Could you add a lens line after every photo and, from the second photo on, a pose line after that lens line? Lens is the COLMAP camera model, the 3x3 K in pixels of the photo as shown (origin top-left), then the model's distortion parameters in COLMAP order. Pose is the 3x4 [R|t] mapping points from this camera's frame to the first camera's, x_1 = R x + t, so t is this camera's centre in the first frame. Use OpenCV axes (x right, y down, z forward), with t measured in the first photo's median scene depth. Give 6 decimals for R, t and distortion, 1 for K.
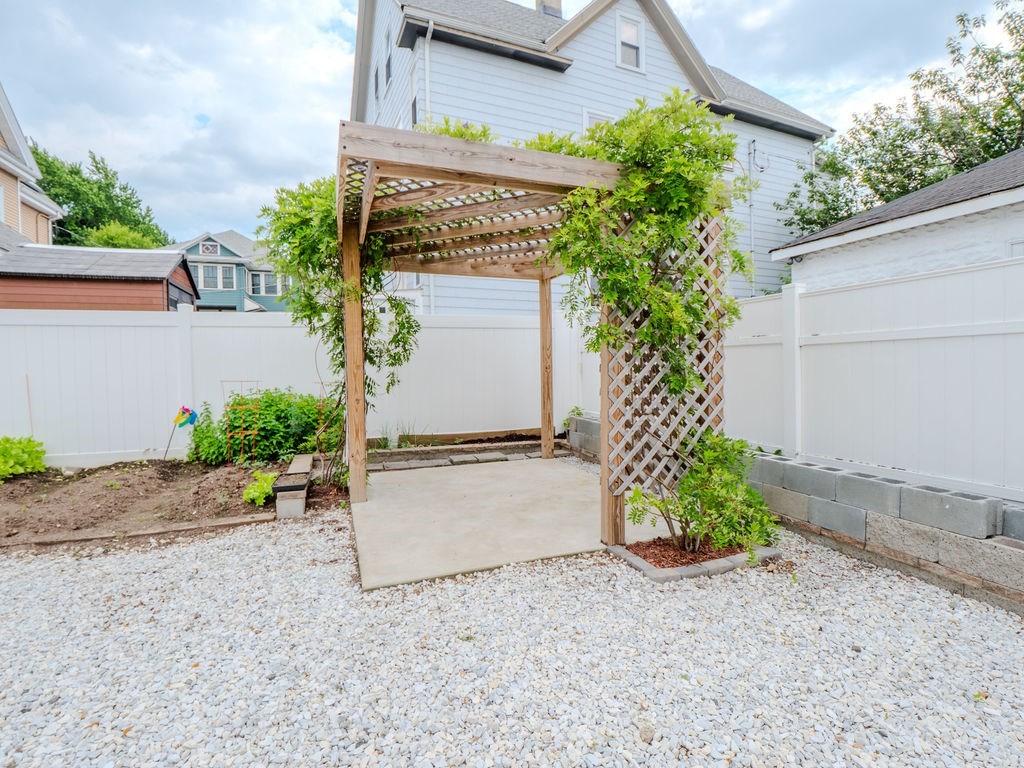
lens RADIAL K [[507.3, 0, 511.2], [0, 507.3, 375.4], [0, 0, 1]] dist [0.000970, -0.013641]
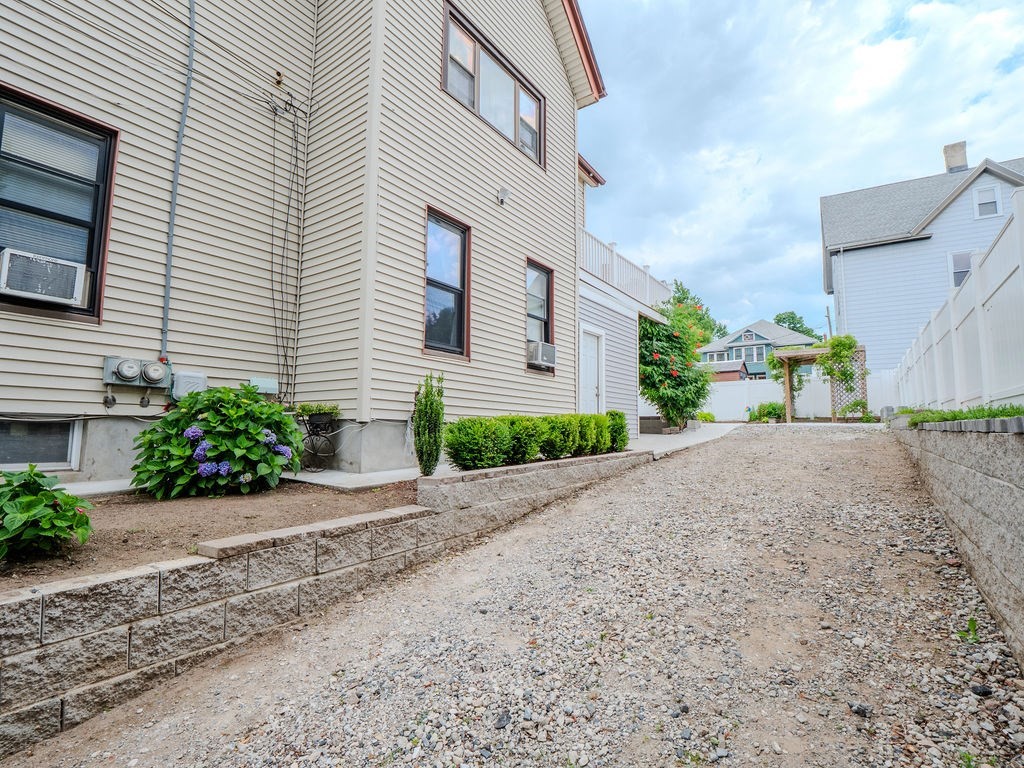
lens RADIAL K [[507.3, 0, 511.2], [0, 507.3, 375.4], [0, 0, 1]] dist [0.000970, -0.013641]
pose [[0.566246, -0.068033, -0.821424, 0.672632], [-0.029841, 0.994242, -0.102917, 0.127256], [0.823696, 0.082788, 0.560955, -1.184445]]
